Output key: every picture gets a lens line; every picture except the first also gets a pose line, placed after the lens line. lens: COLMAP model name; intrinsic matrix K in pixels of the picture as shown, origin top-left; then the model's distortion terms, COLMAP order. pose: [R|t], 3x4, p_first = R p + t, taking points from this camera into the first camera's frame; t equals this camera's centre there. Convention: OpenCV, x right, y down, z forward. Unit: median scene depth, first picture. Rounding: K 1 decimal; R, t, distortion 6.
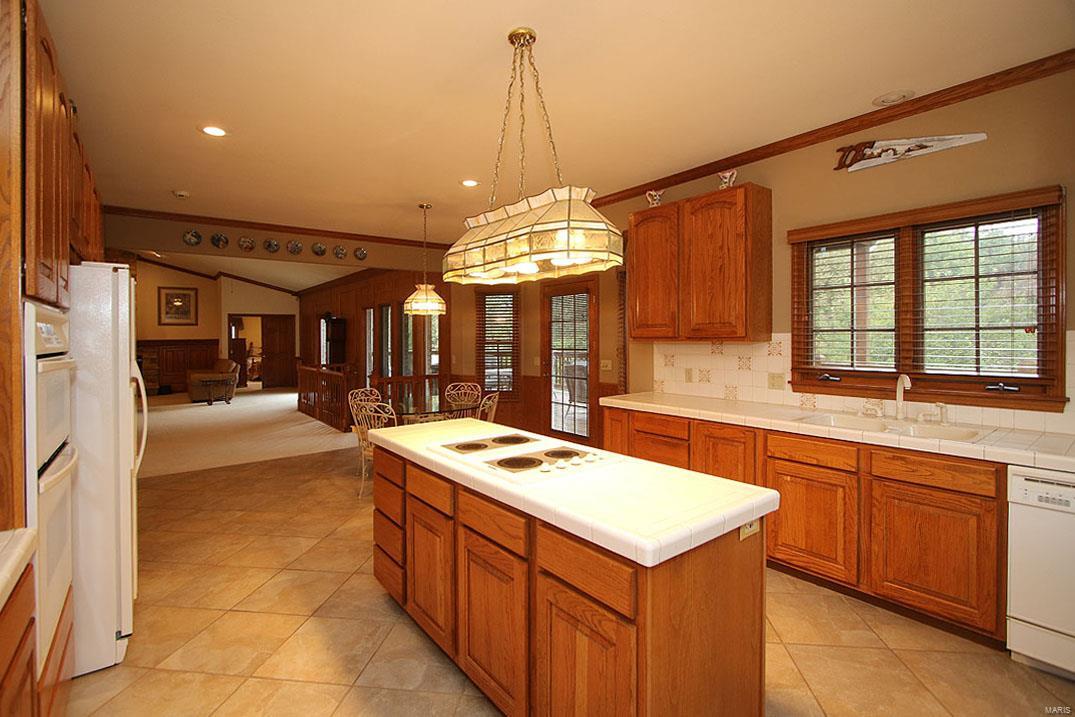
lens RADIAL K [[493.5, 0, 529.7], [0, 493.5, 349.6], [0, 0, 1]] dist [-0.009940, 0.000533]
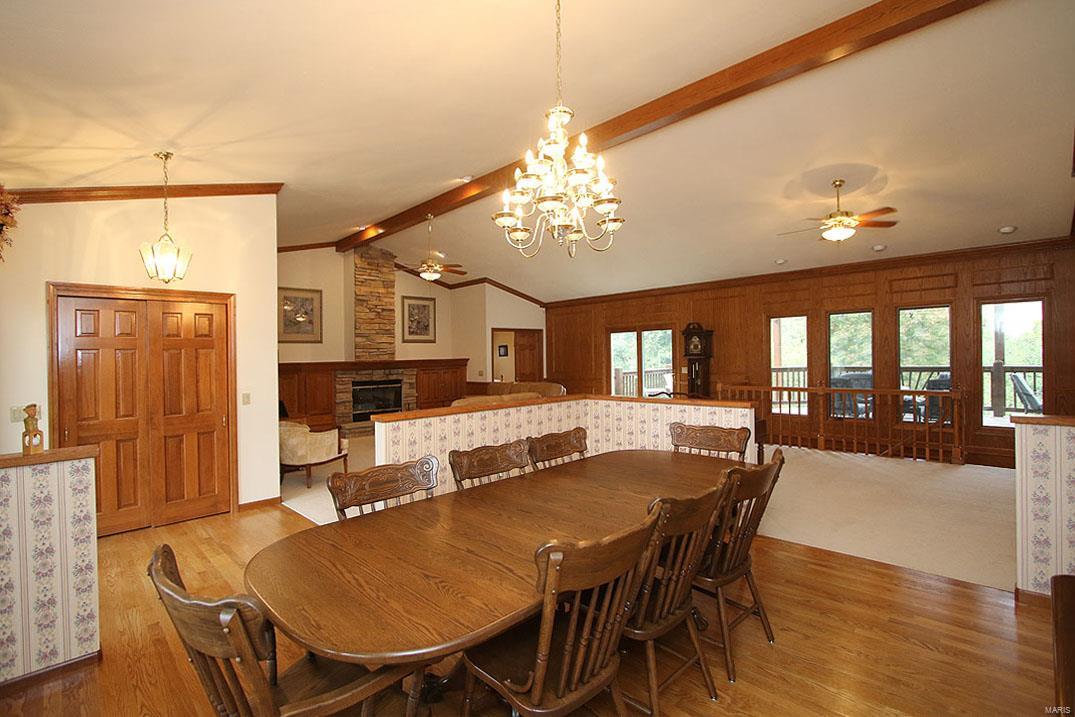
lens RADIAL K [[493.5, 0, 526.7], [0, 493.5, 362.2], [0, 0, 1]] dist [-0.009940, 0.000533]
pose [[0.992339, -0.010706, 0.123078, -0.631364], [0.012257, 0.999855, -0.011854, -0.004247], [-0.122933, 0.013272, 0.992326, 0.148195]]
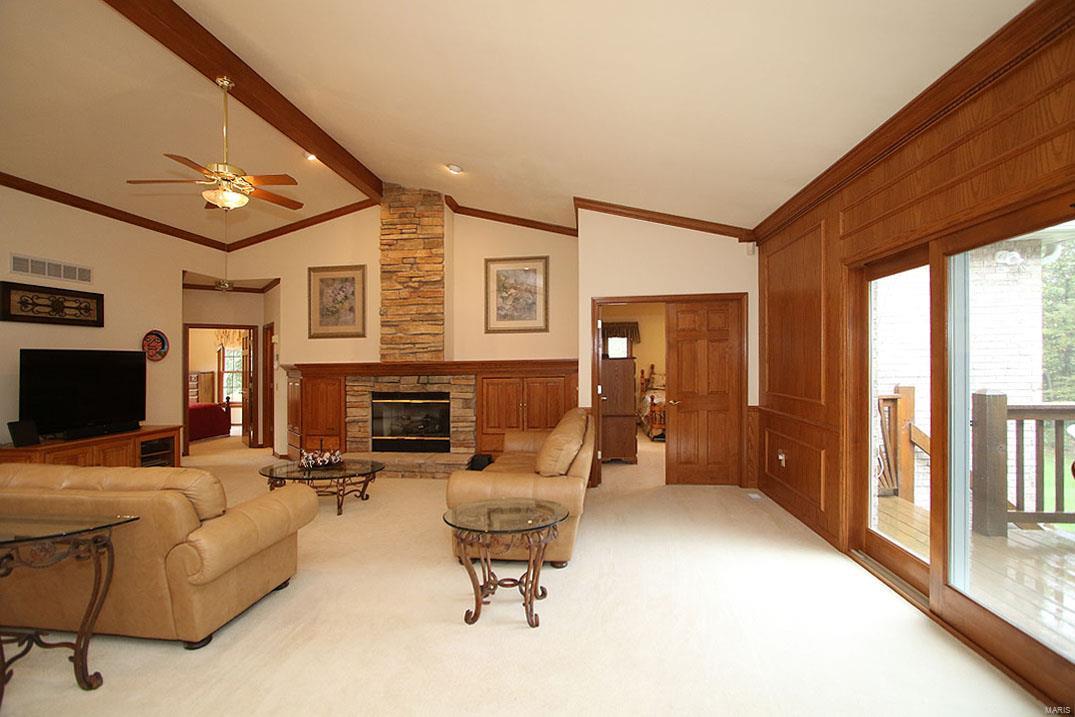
lens RADIAL K [[493.5, 0, 540.2], [0, 493.5, 364.9], [0, 0, 1]] dist [-0.009940, 0.000533]
pose [[0.718869, 0.004345, -0.695132, -0.339256], [-0.007073, 0.999974, -0.001063, -0.015339], [0.695110, 0.005681, 0.718881, 0.643359]]
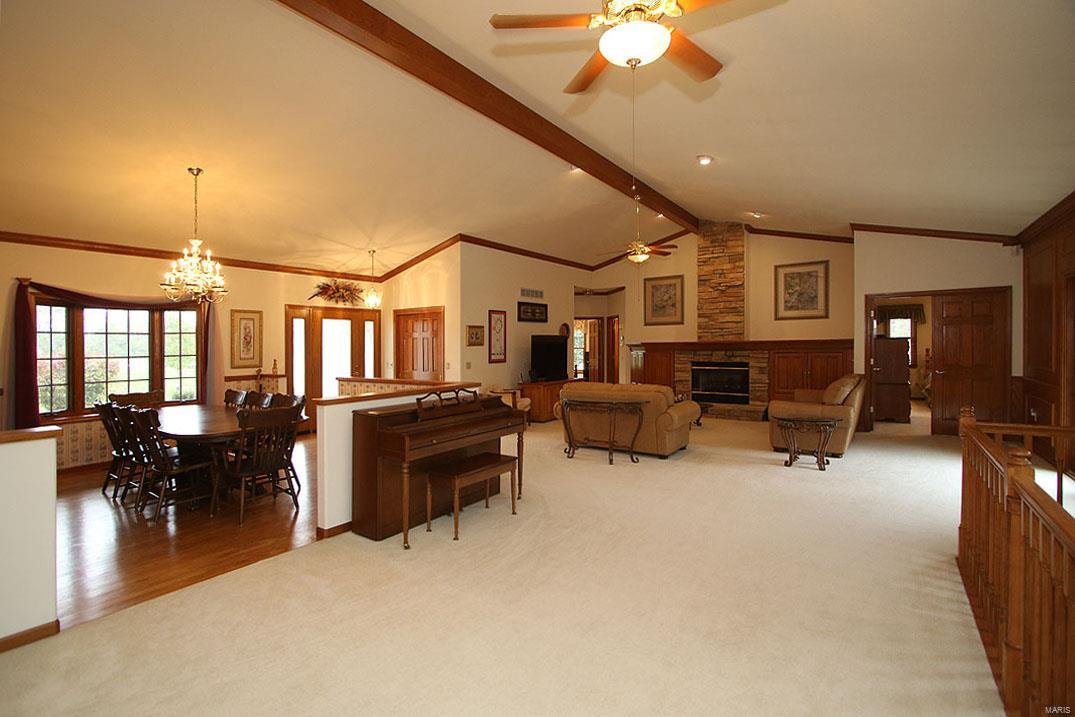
lens RADIAL K [[493.5, 0, 538.9], [0, 493.5, 343.4], [0, 0, 1]] dist [-0.009940, 0.000533]
pose [[0.288835, 0.004763, -0.957367, -0.169172], [-0.009113, 0.999956, 0.002225, -0.013978], [0.957336, 0.008082, 0.288866, 0.454750]]
